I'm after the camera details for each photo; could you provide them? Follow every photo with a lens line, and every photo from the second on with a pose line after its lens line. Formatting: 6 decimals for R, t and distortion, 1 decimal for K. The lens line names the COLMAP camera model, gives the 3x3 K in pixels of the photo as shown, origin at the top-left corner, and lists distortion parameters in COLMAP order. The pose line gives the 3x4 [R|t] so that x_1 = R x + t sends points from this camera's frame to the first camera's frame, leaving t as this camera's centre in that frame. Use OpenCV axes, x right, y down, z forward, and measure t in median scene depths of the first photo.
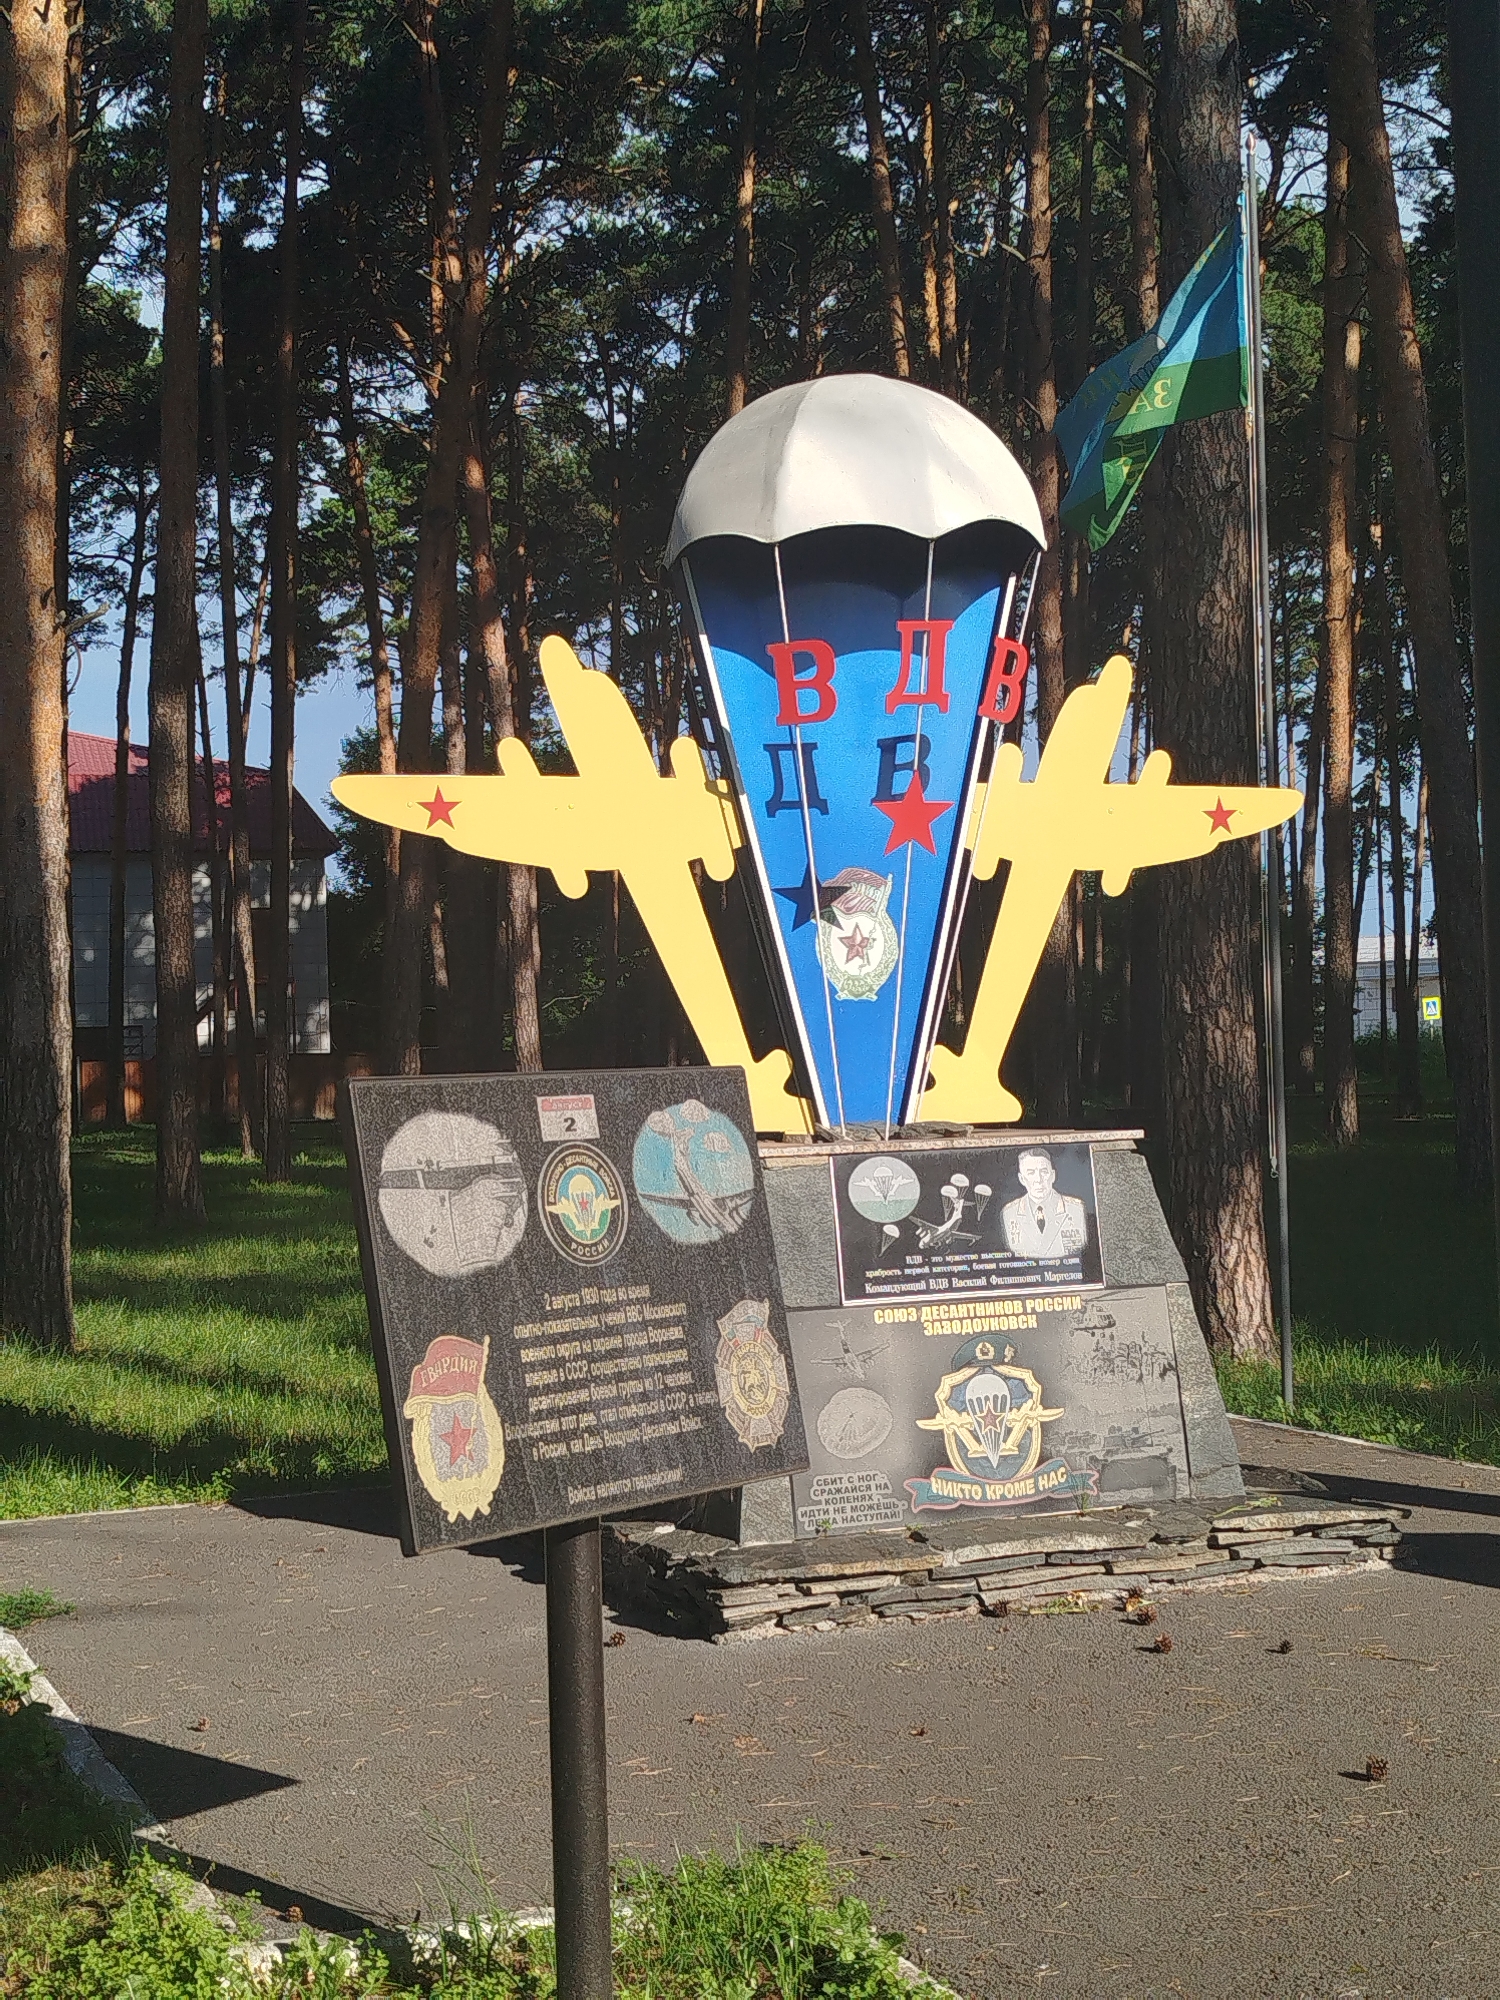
lens RADIAL K [[2787.5, 0, 755.7], [0, 2787.5, 991.3], [0, 0, 1]] dist [0.206055, -0.984288]
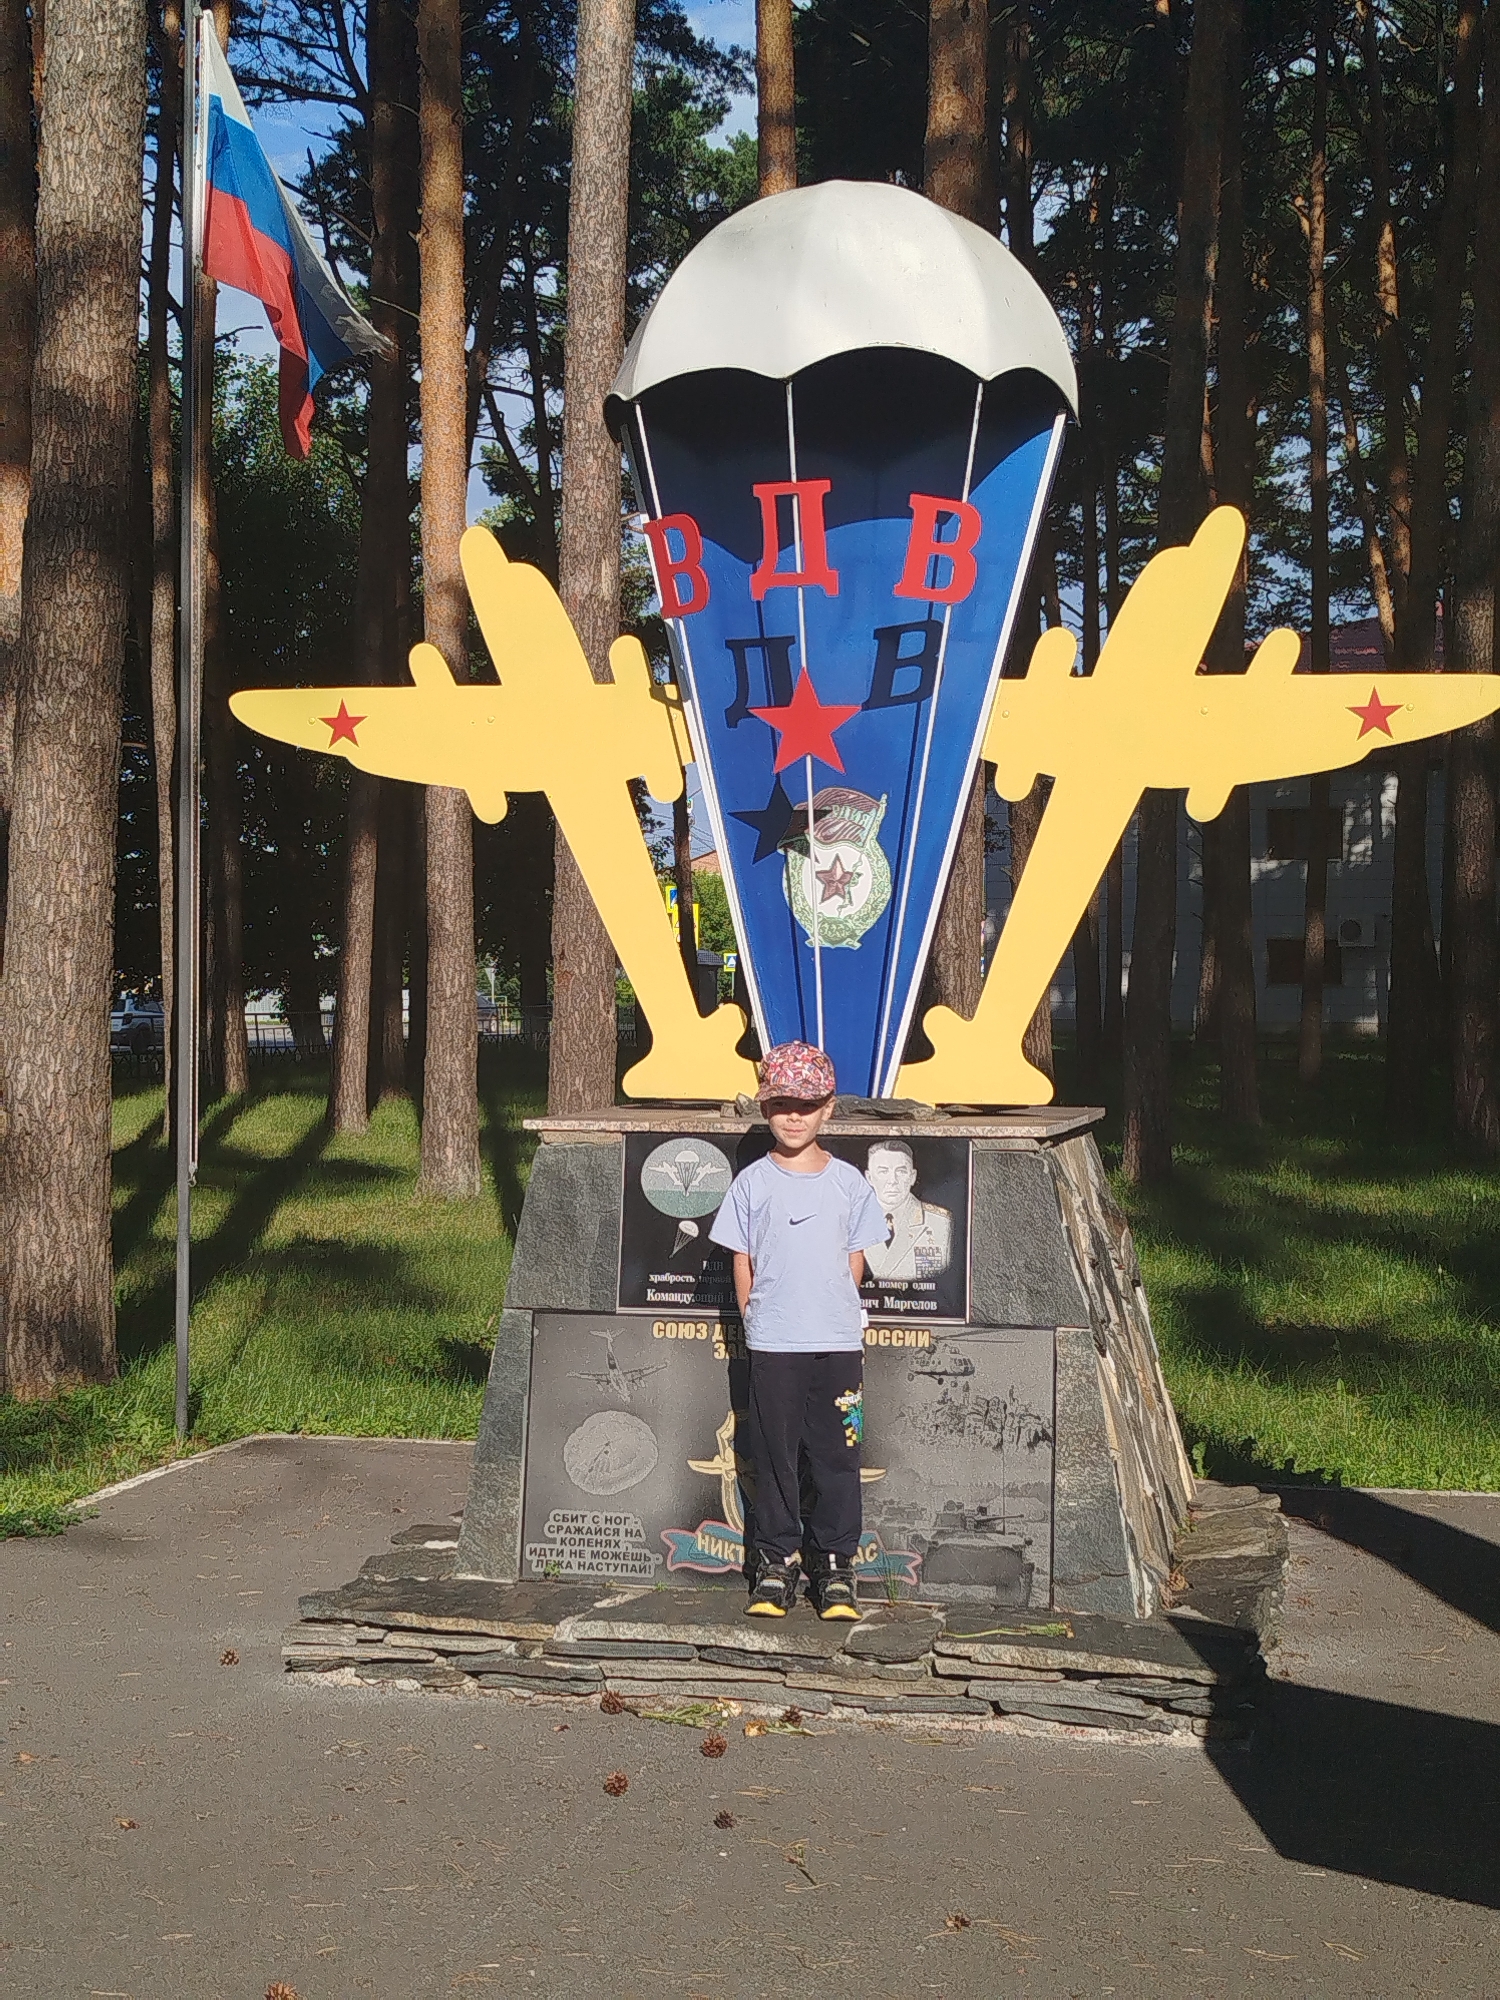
lens RADIAL K [[2792.5, 0, 753.3], [0, 2792.5, 987.9], [0, 0, 1]] dist [0.200390, -0.999739]
pose [[0.811740, 0.037917, -0.582786, 0.537386], [-0.018766, 0.999068, 0.038863, -0.017833], [0.583717, -0.020610, 0.811696, 0.335240]]
